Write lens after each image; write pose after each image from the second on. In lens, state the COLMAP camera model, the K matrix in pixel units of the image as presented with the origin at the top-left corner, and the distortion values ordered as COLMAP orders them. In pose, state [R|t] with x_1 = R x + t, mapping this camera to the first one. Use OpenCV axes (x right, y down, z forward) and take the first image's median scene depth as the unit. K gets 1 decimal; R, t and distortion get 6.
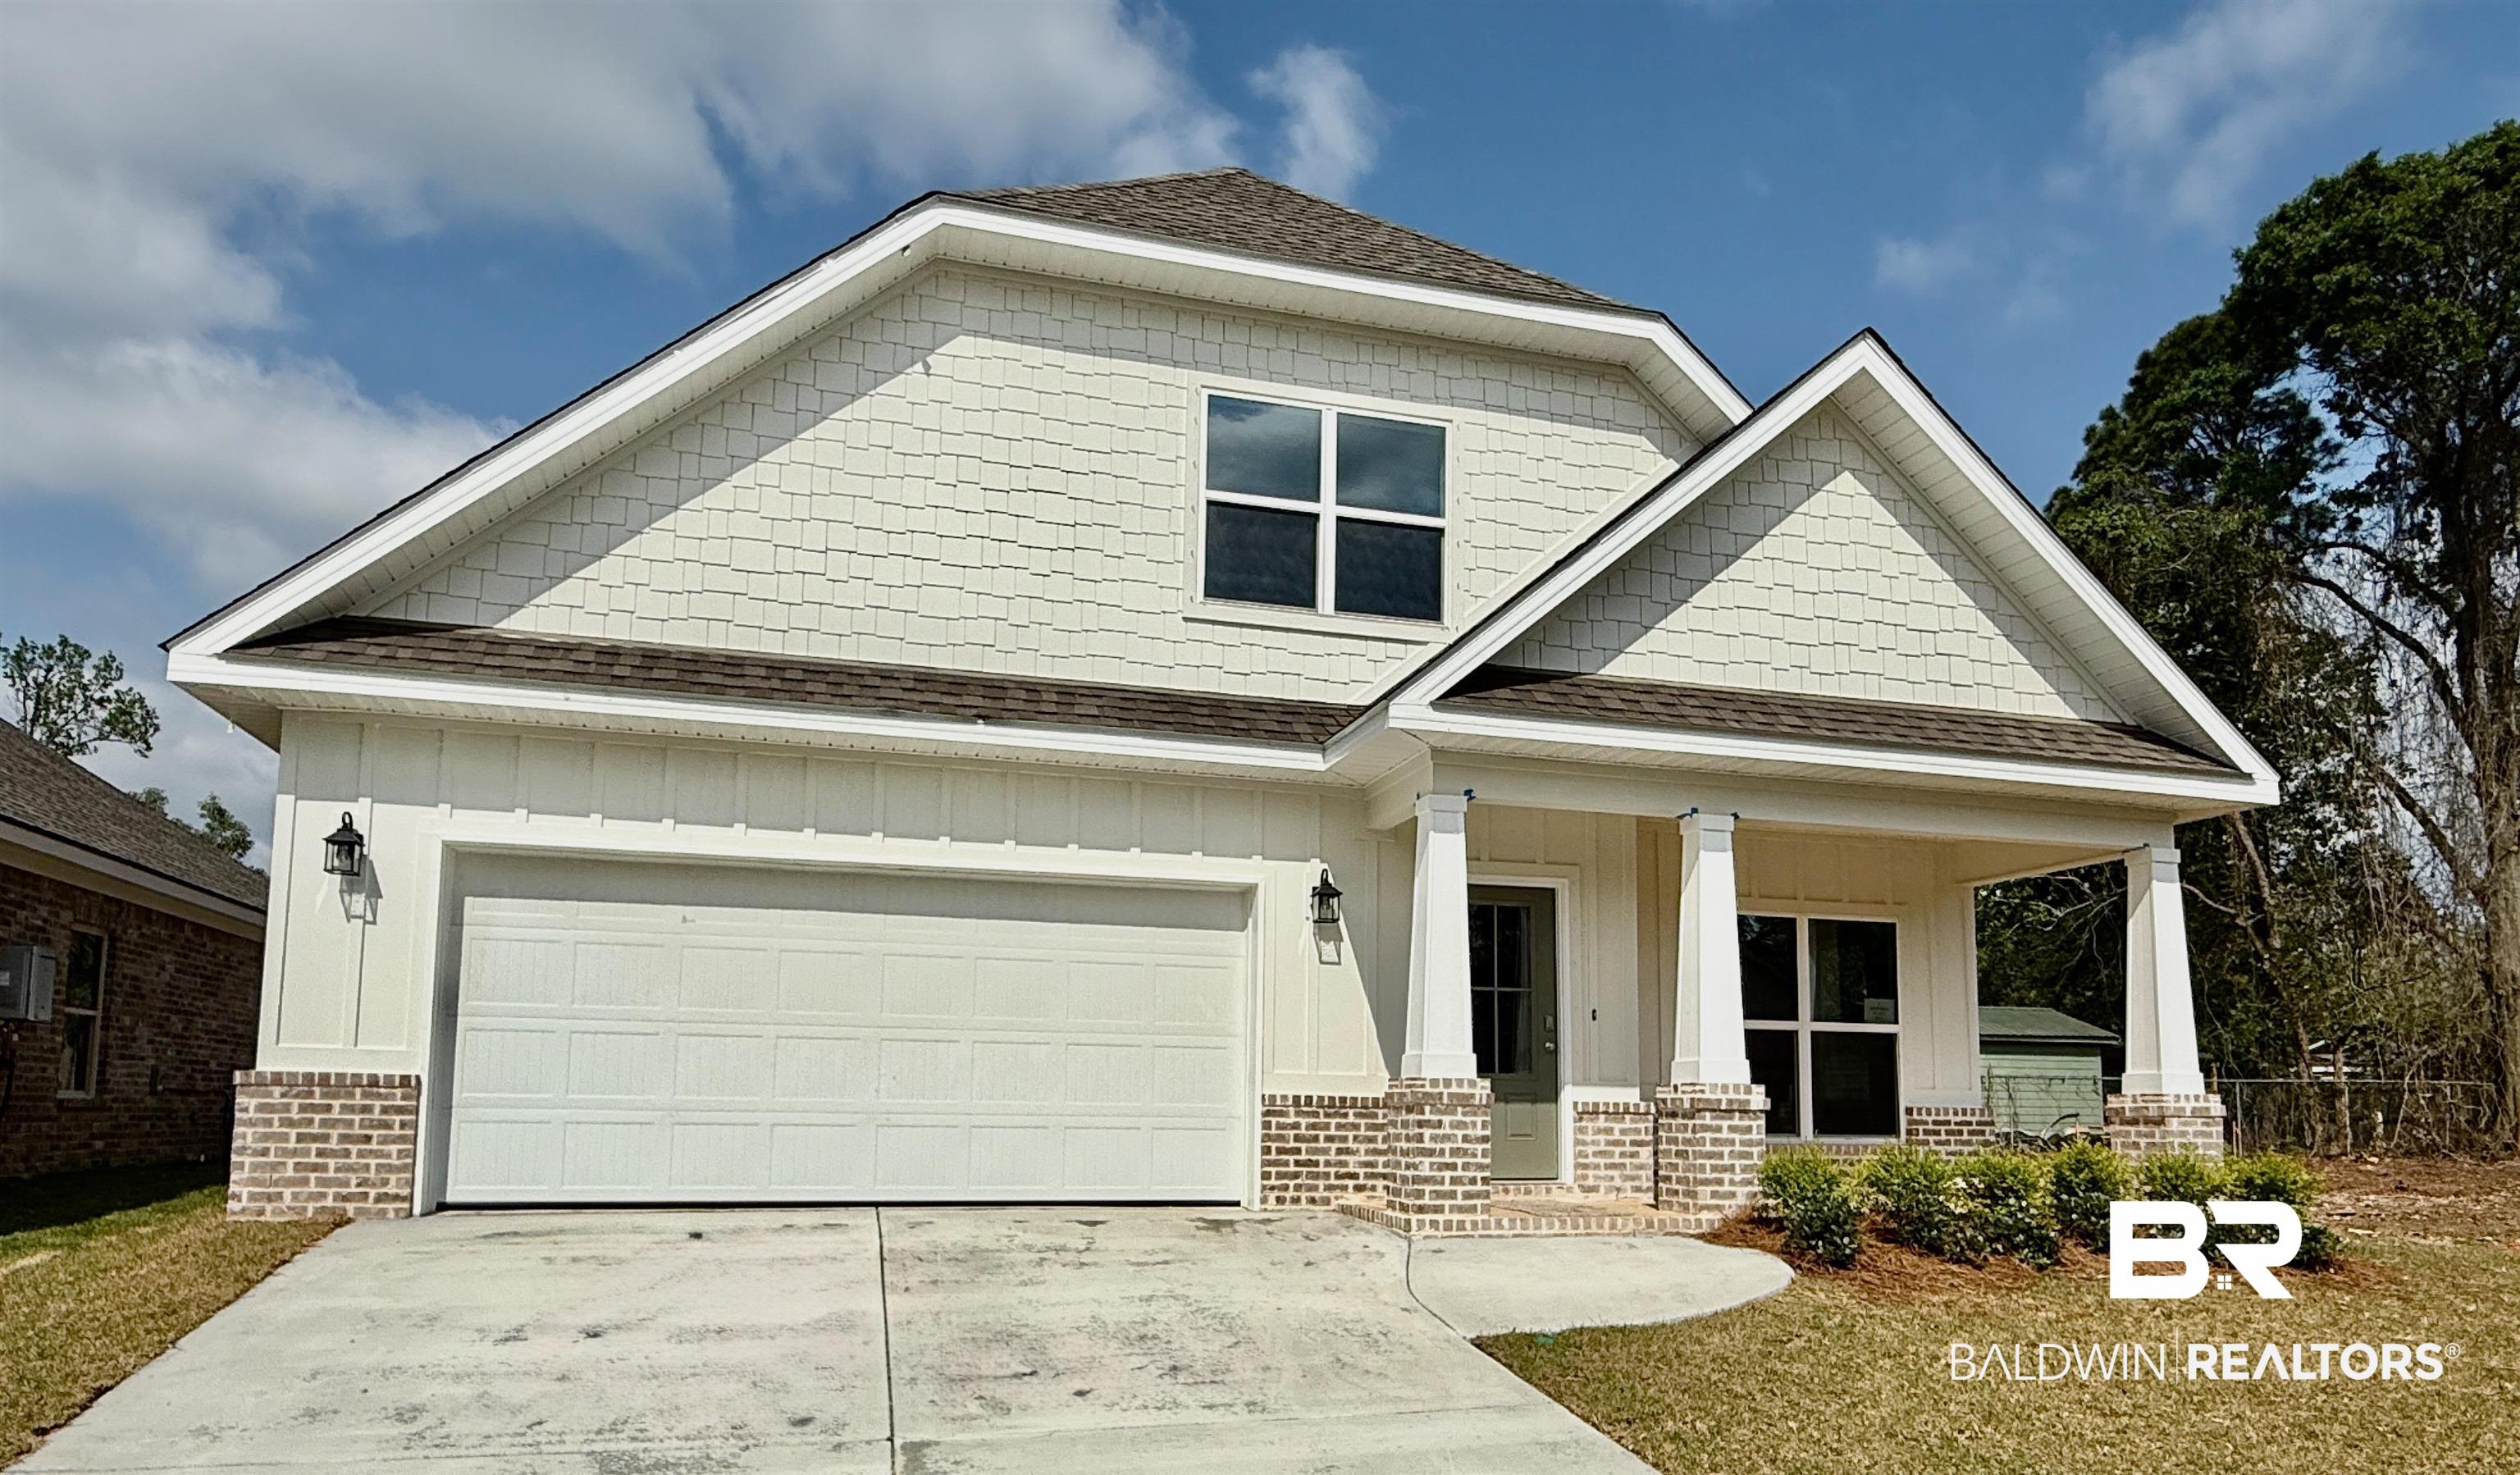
lens RADIAL K [[1600.1, 0, 1263.4], [0, 1600.1, 946.4], [0, 0, 1]] dist [-0.003214, 0.001703]
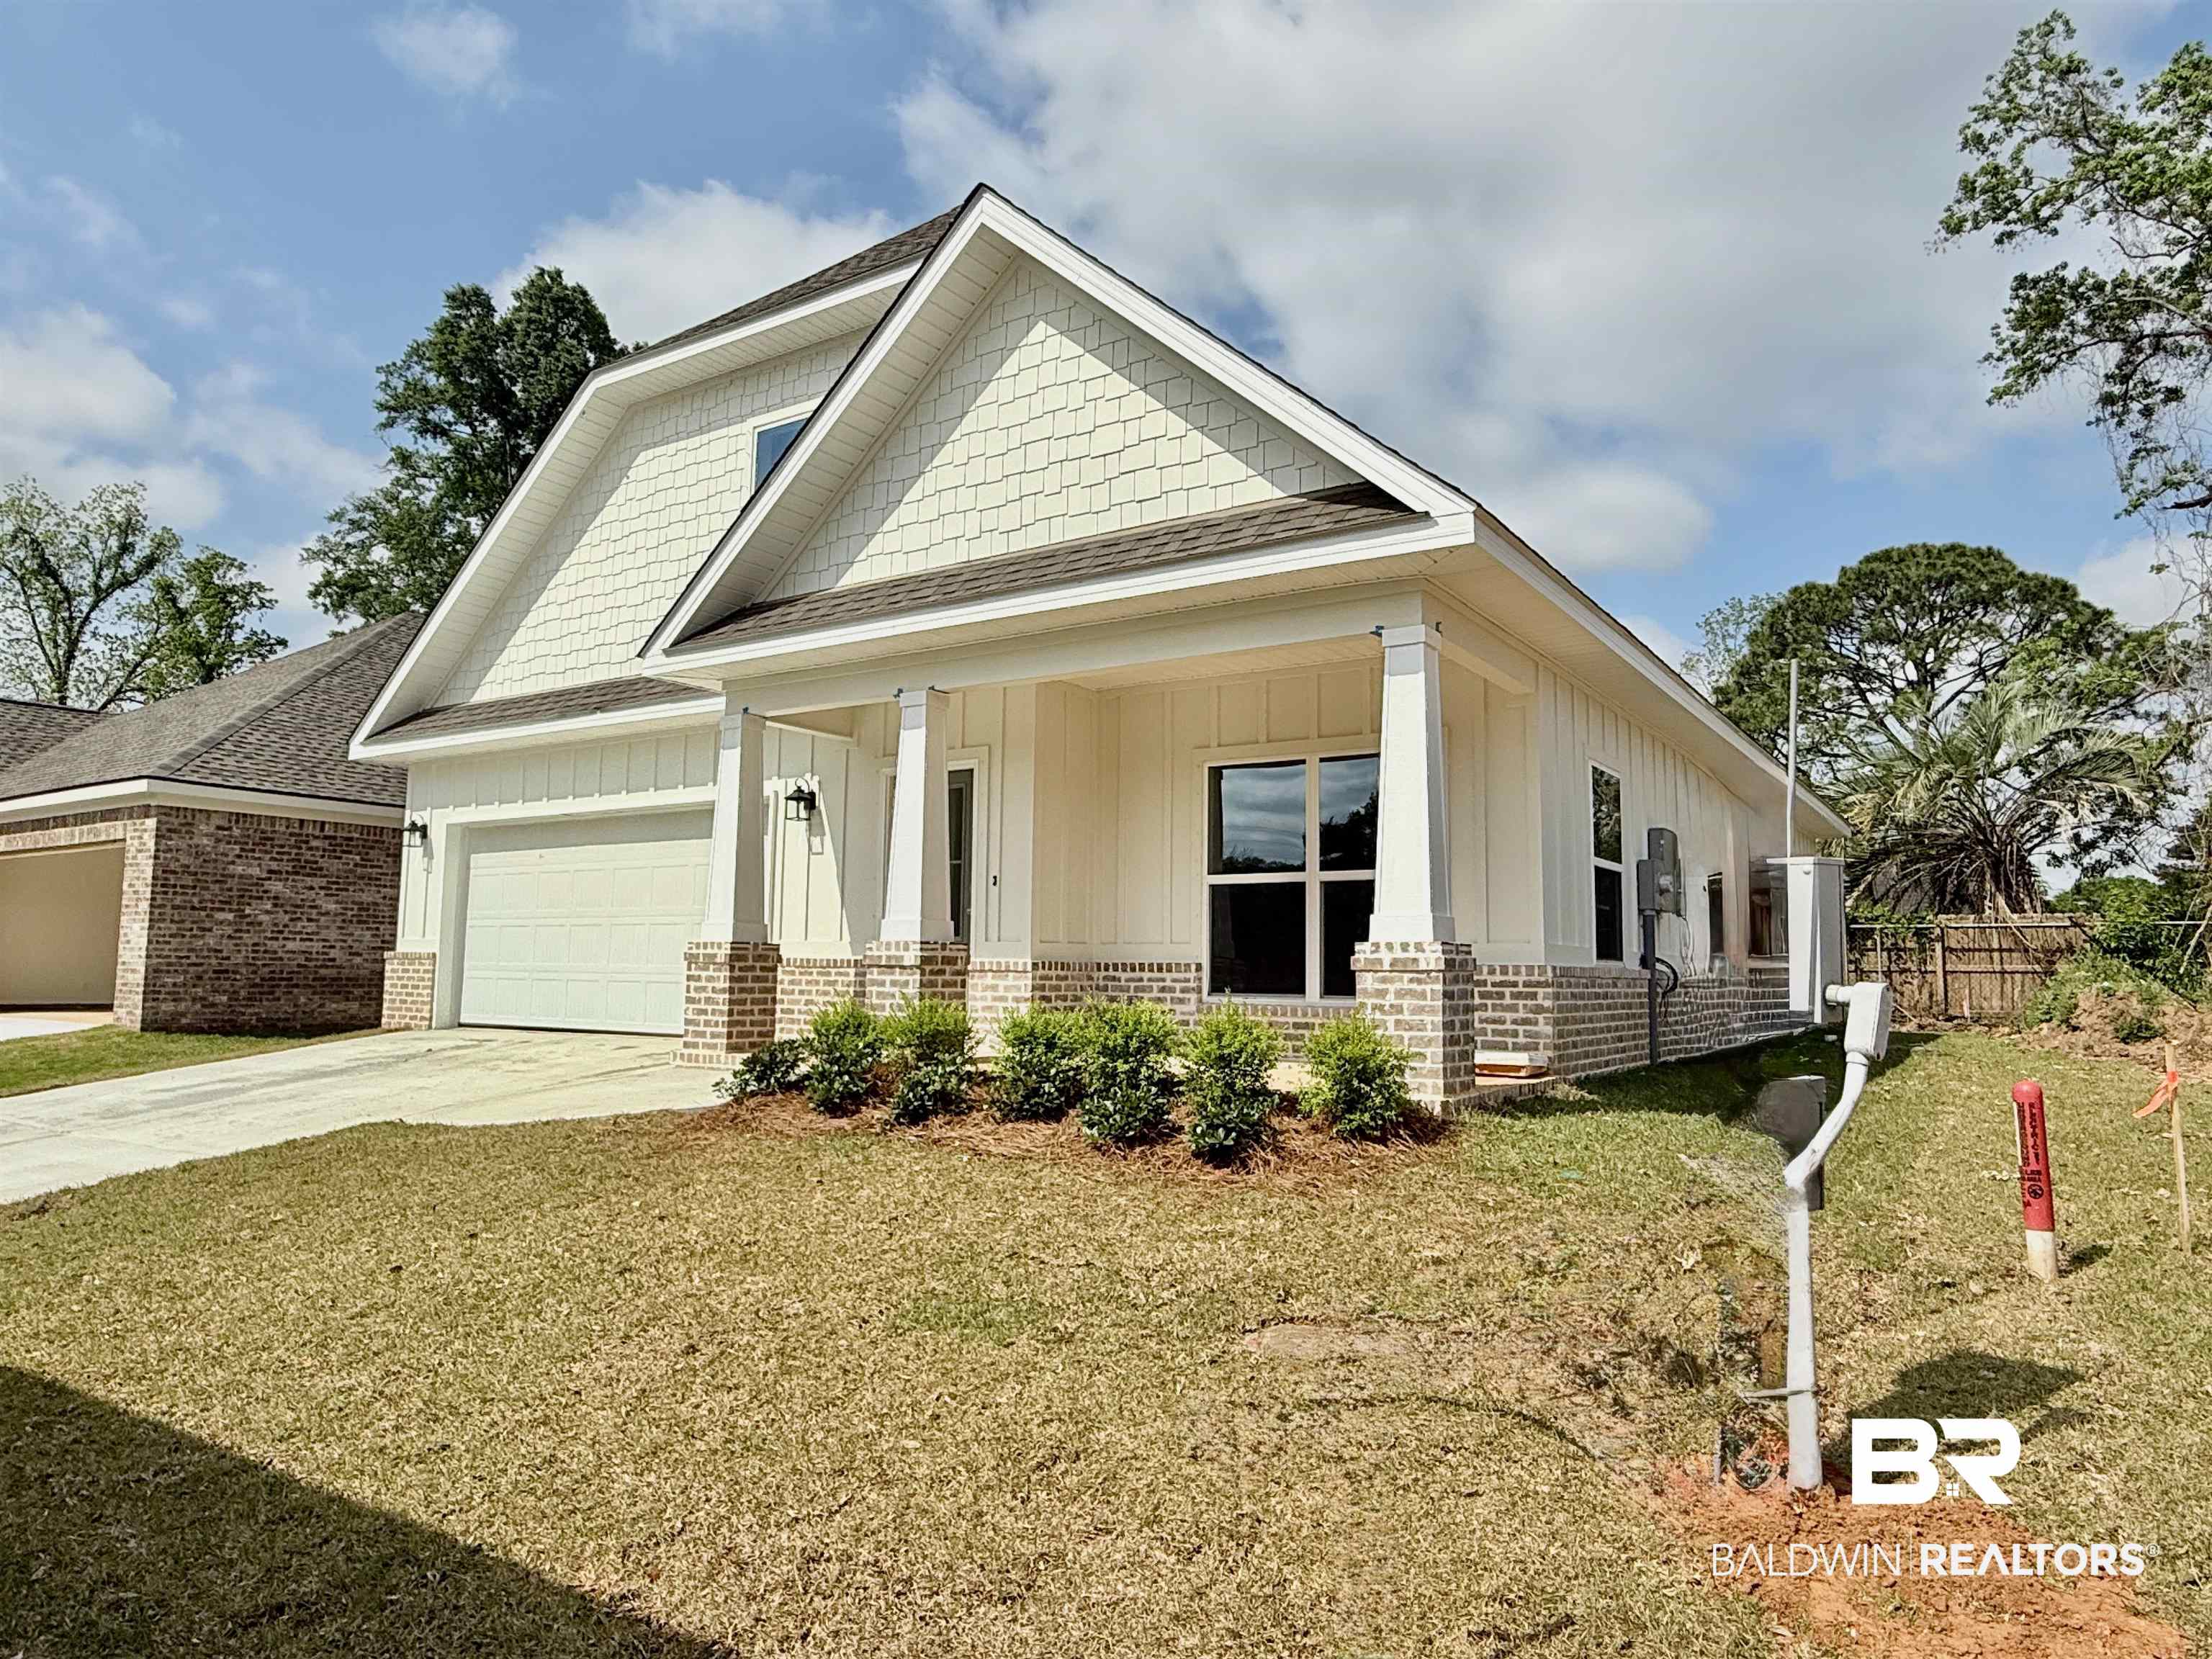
lens RADIAL K [[1382.1, 0, 1106.0], [0, 1382.1, 829.5], [0, 0, 1]] dist [-0.000033, -0.000072]
pose [[0.648978, -0.083364, -0.756226, 1.022760], [0.073786, 0.996190, -0.046494, 0.060636], [0.757220, -0.025625, 0.652657, 0.472193]]
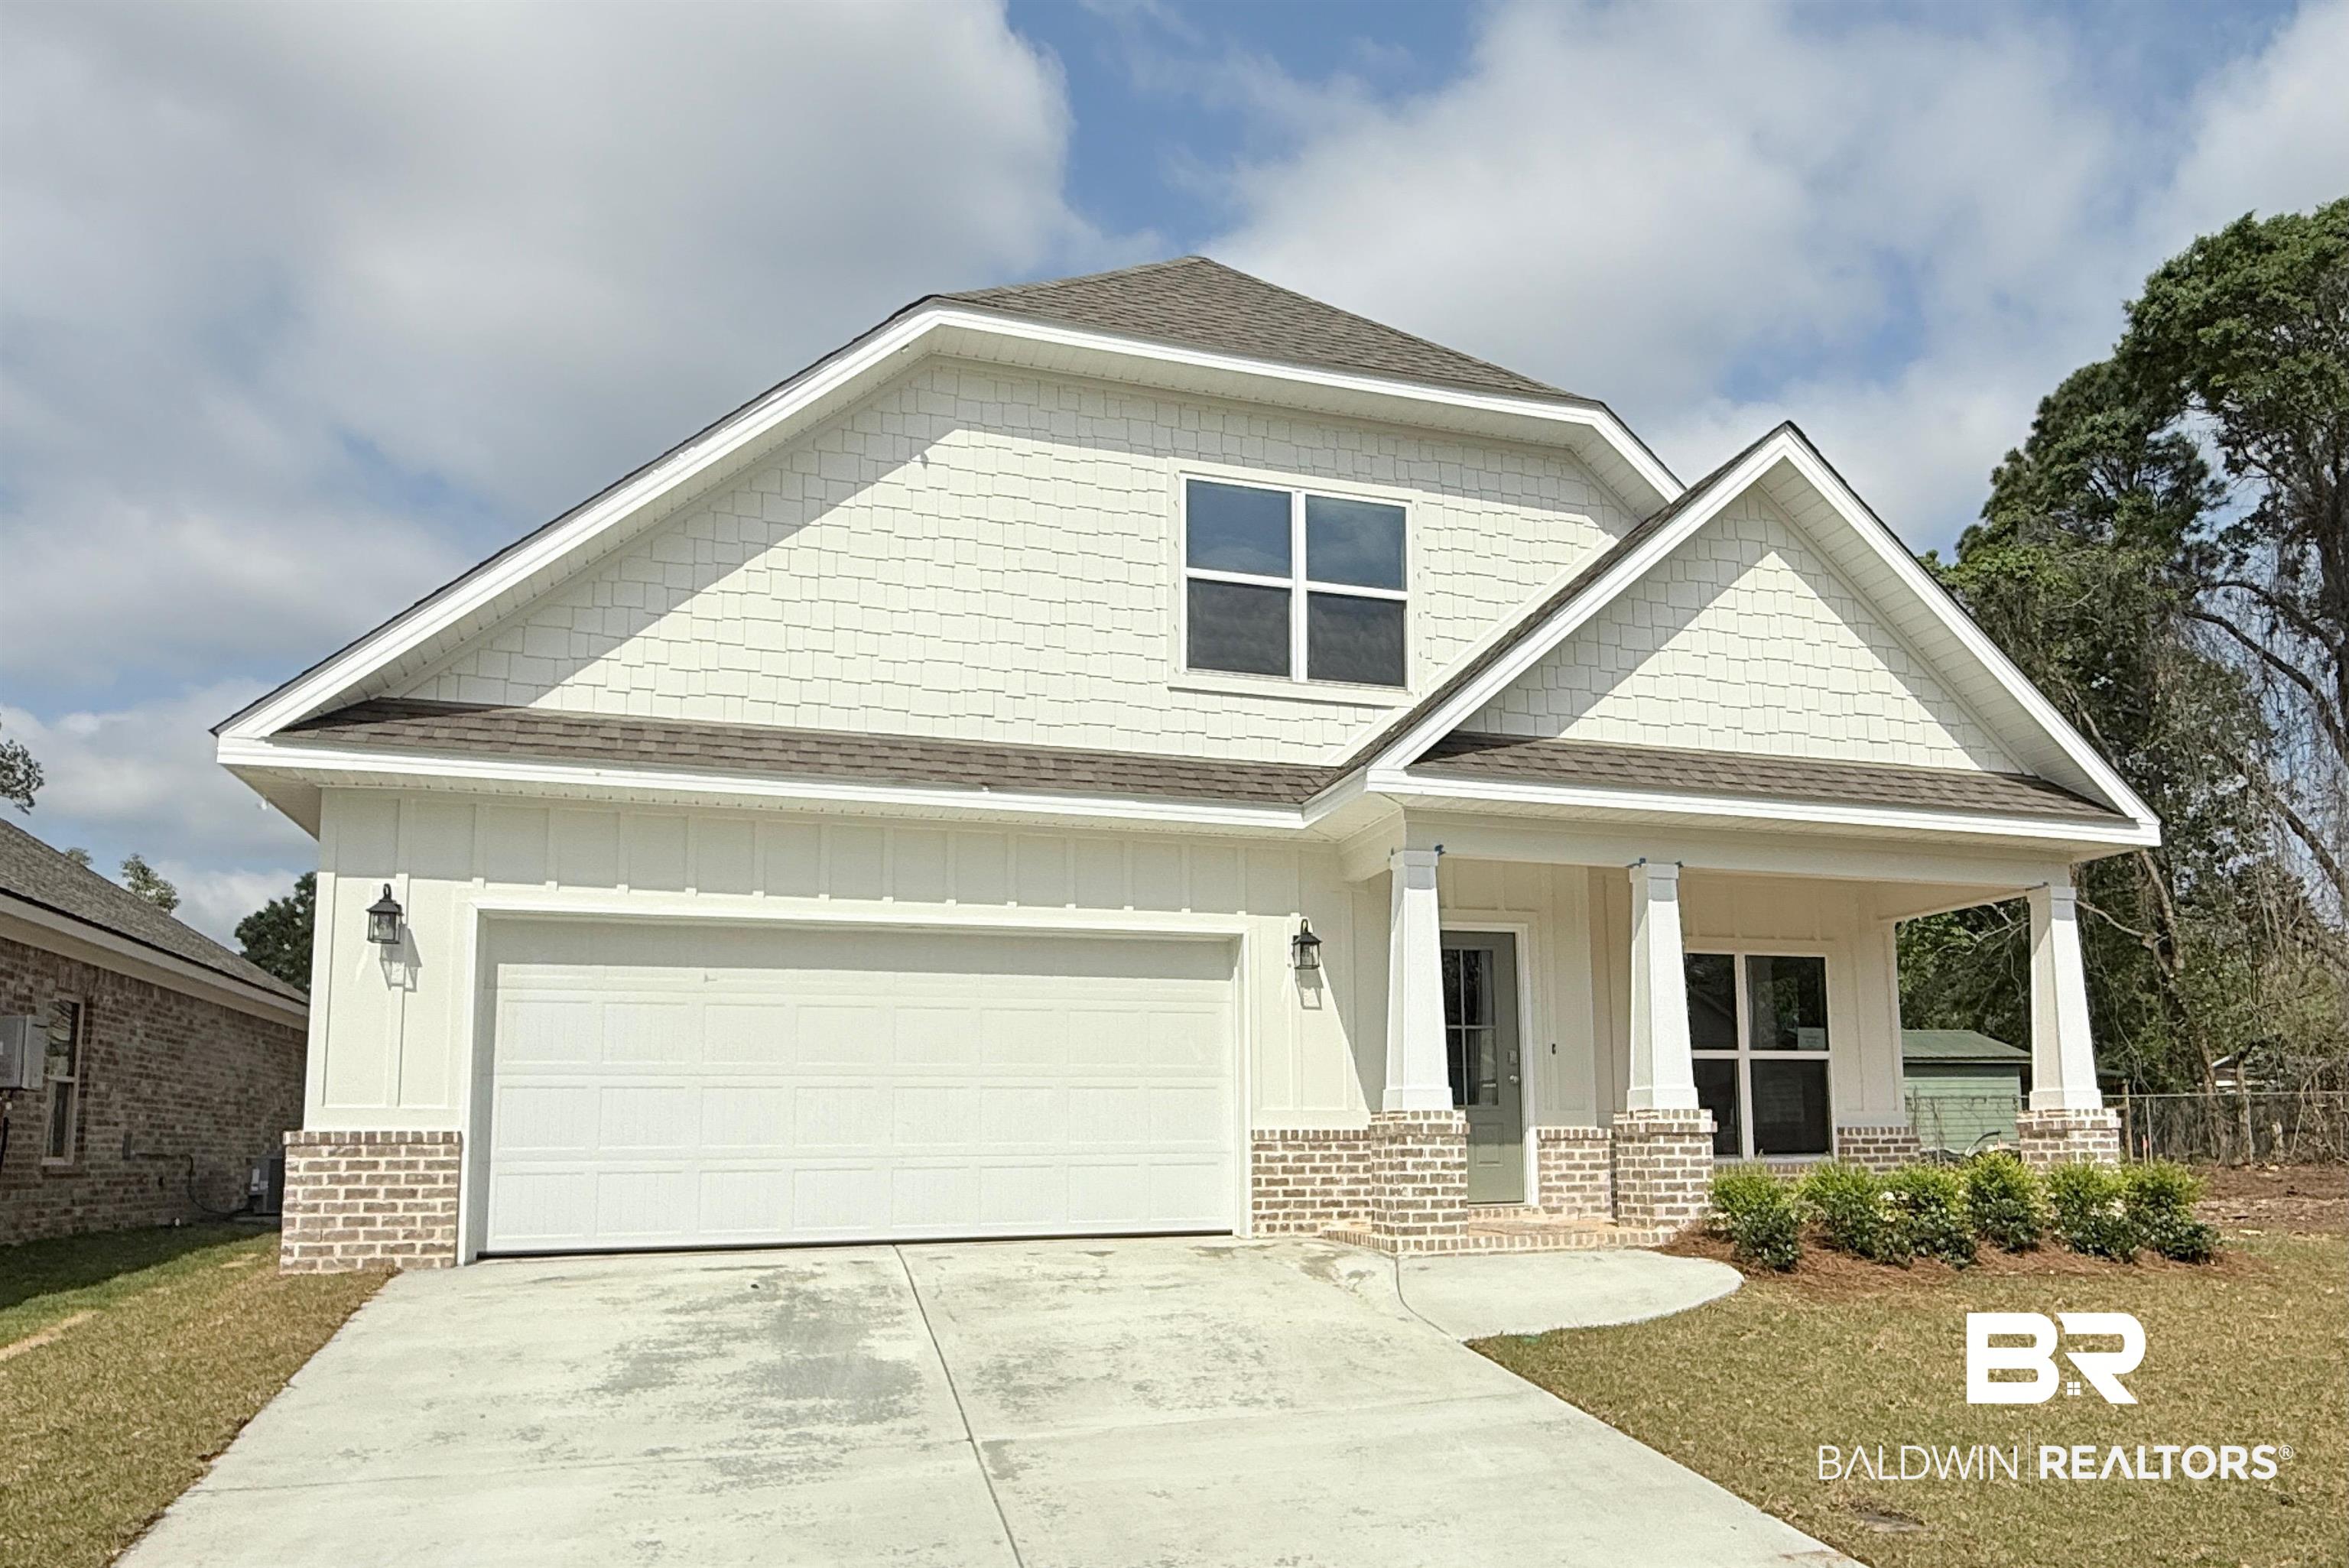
lens RADIAL K [[1616.6, 0, 1293.5], [0, 1616.6, 965.6], [0, 0, 1]] dist [-0.000960, -0.002144]
pose [[0.998031, -0.019280, 0.059681, -0.034967], [0.019921, 0.999750, -0.010155, -0.006257], [-0.059470, 0.011324, 0.998166, -0.085528]]
